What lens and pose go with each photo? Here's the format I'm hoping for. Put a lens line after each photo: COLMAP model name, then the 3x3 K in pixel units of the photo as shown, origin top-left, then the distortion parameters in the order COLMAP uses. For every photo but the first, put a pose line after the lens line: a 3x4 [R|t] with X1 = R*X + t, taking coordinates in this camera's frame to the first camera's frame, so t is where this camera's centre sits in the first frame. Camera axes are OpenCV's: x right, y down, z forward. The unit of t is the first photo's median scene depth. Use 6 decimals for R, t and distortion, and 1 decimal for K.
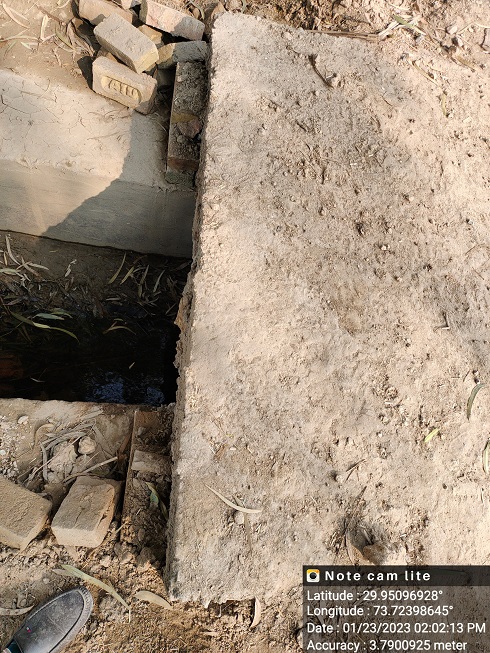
lens RADIAL K [[488.4, 0, 242.8], [0, 488.4, 328.4], [0, 0, 1]] dist [0.043776, -0.036899]
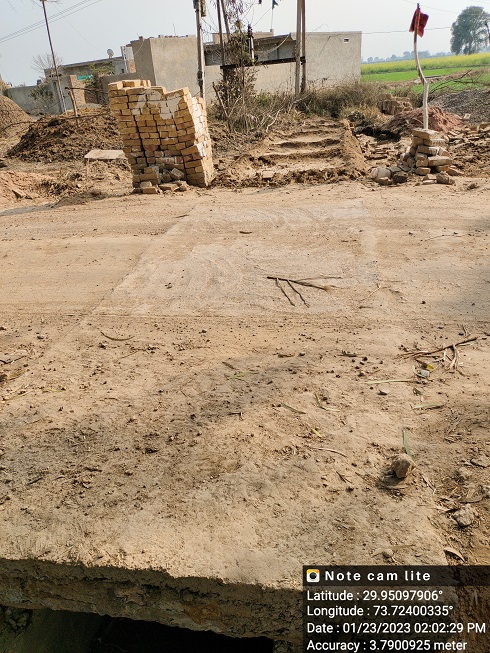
lens RADIAL K [[488.4, 0, 242.5], [0, 488.4, 325.3], [0, 0, 1]] dist [0.043776, -0.036899]
pose [[0.126861, -0.637974, 0.759536, -0.518299], [0.948414, 0.302306, 0.095514, -0.218316], [-0.290548, 0.708237, 0.643414, -0.101090]]
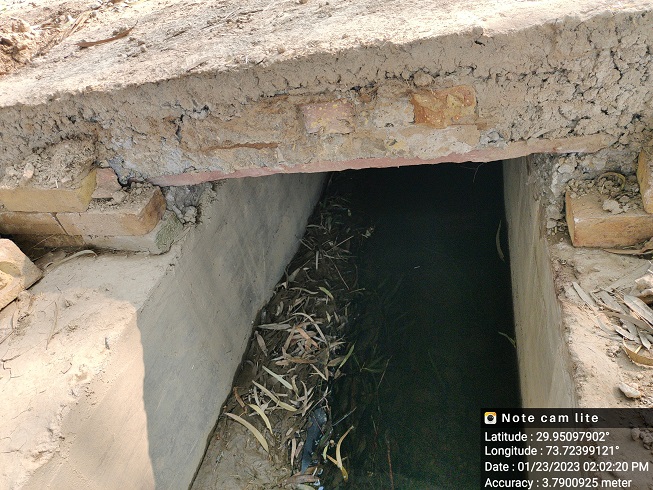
lens RADIAL K [[488.4, 0, 324.8], [0, 488.4, 246.5], [0, 0, 1]] dist [0.043776, -0.036899]
pose [[0.139552, -0.810762, 0.568499, -0.681540], [0.978474, 0.201052, 0.046540, -0.171646], [-0.152031, 0.549767, 0.821367, 0.590719]]
